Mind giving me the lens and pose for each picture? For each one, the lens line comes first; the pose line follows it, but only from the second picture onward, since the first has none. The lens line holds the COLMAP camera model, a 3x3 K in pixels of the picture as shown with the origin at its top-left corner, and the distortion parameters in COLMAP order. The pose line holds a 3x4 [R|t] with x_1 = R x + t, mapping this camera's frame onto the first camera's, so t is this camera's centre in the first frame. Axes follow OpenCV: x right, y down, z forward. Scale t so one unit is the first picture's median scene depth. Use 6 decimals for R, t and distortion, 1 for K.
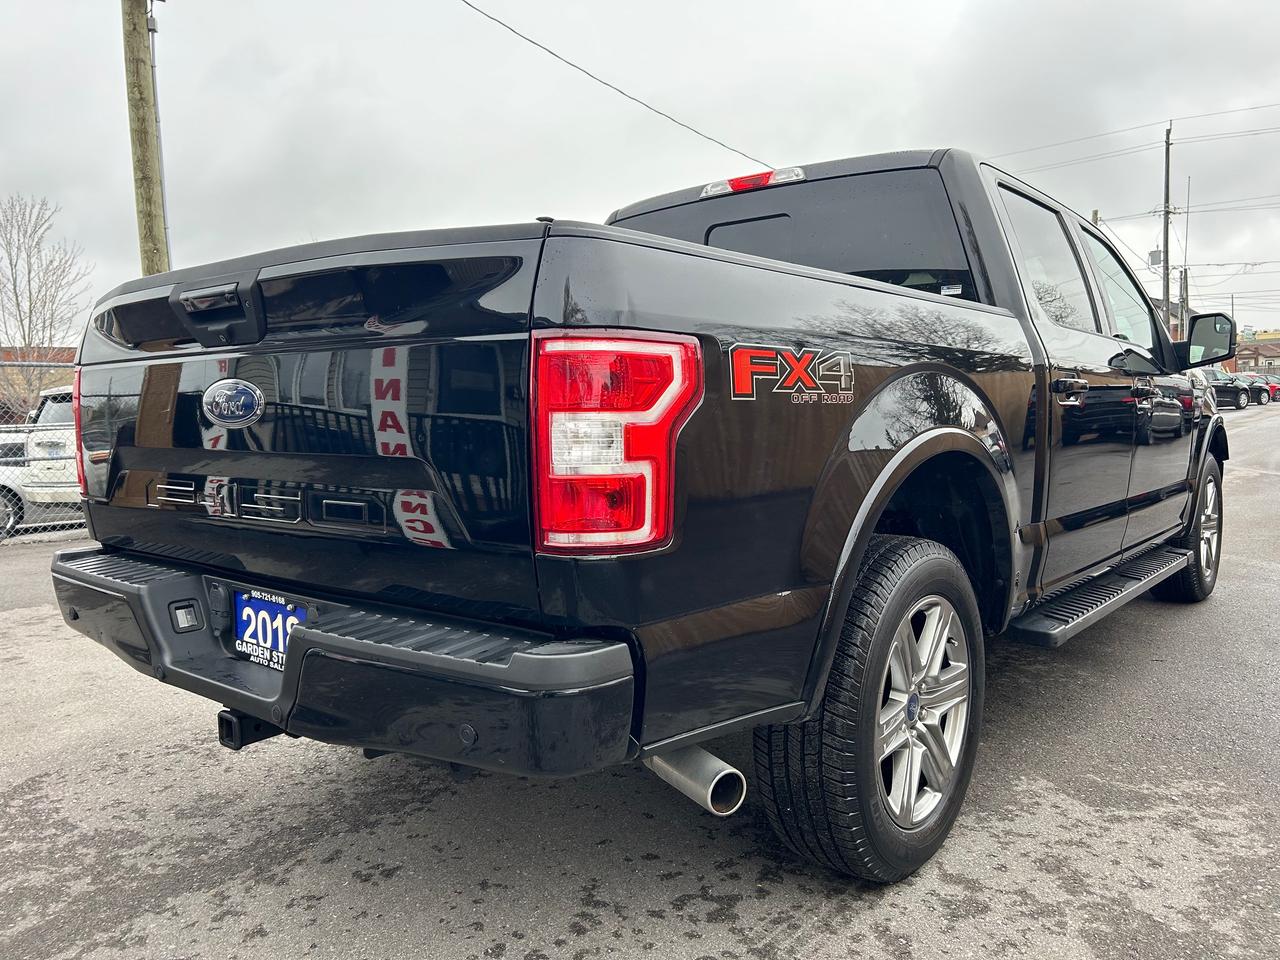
lens RADIAL K [[965.9, 0, 650.0], [0, 965.9, 482.5], [0, 0, 1]] dist [0.023459, -0.009312]
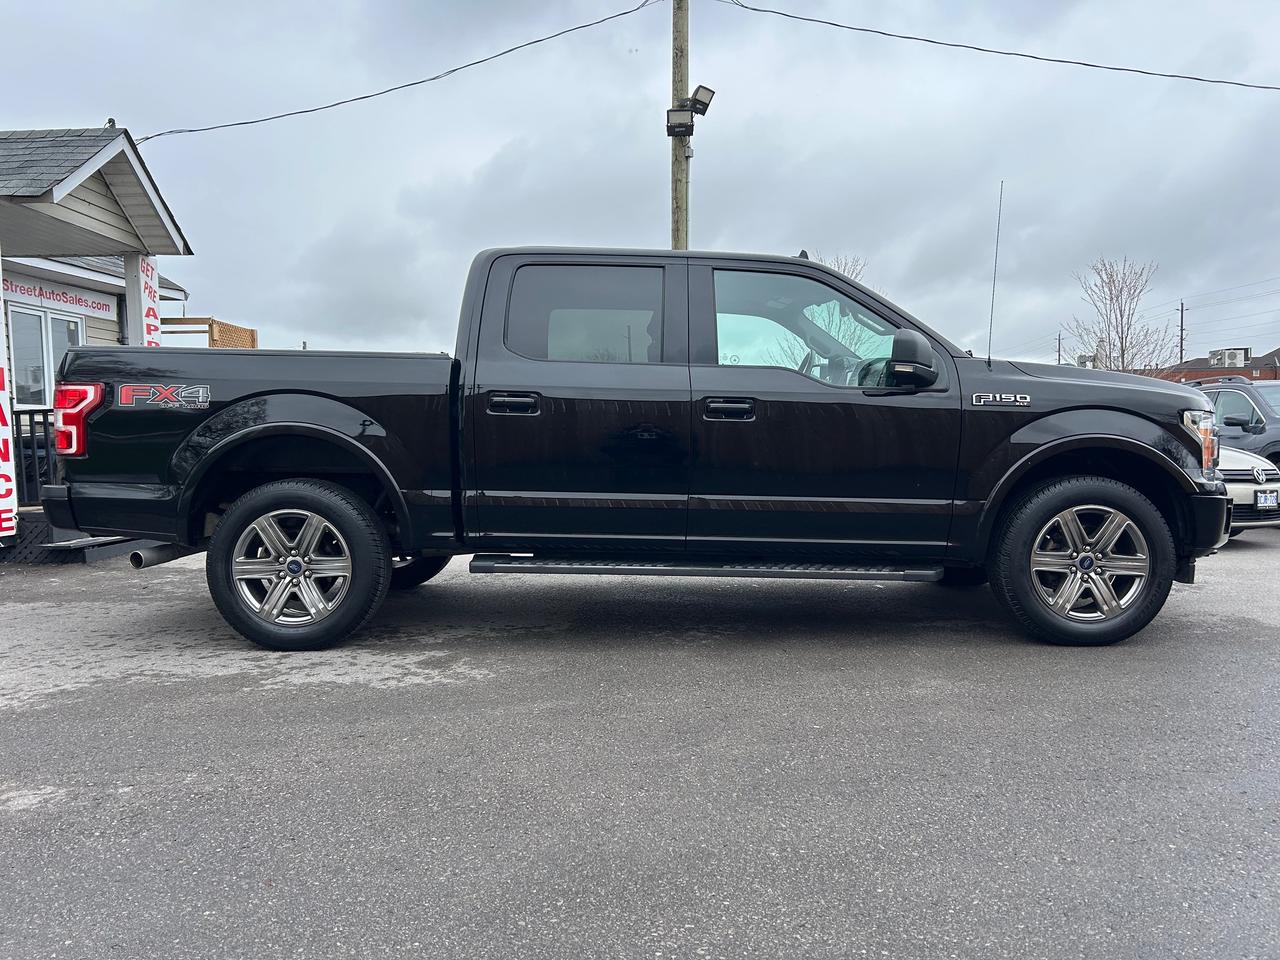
lens RADIAL K [[965.9, 0, 650.0], [0, 965.9, 482.5], [0, 0, 1]] dist [0.023459, -0.009312]
pose [[0.628001, 0.059942, -0.775900, 2.377924], [-0.077094, 0.996917, 0.014619, -0.020202], [0.774384, 0.050637, 0.630686, 0.347106]]
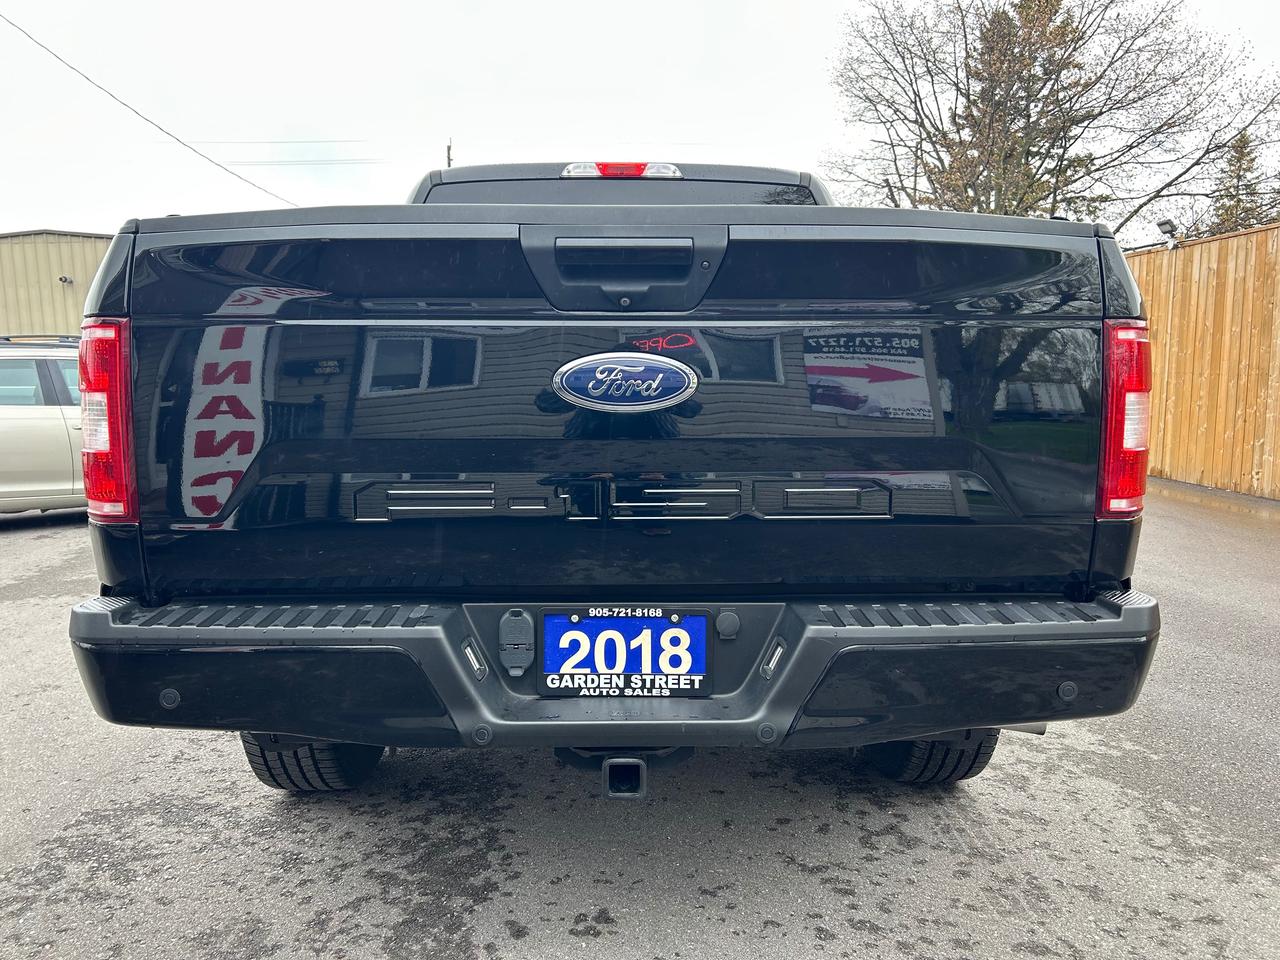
lens RADIAL K [[964.9, 0, 650.7], [0, 964.9, 479.5], [0, 0, 1]] dist [0.048090, -0.050221]
pose [[0.760783, -0.050893, 0.647008, -0.859100], [0.045260, 0.998654, 0.025334, -0.016025], [-0.647426, 0.010010, 0.762062, 0.326453]]
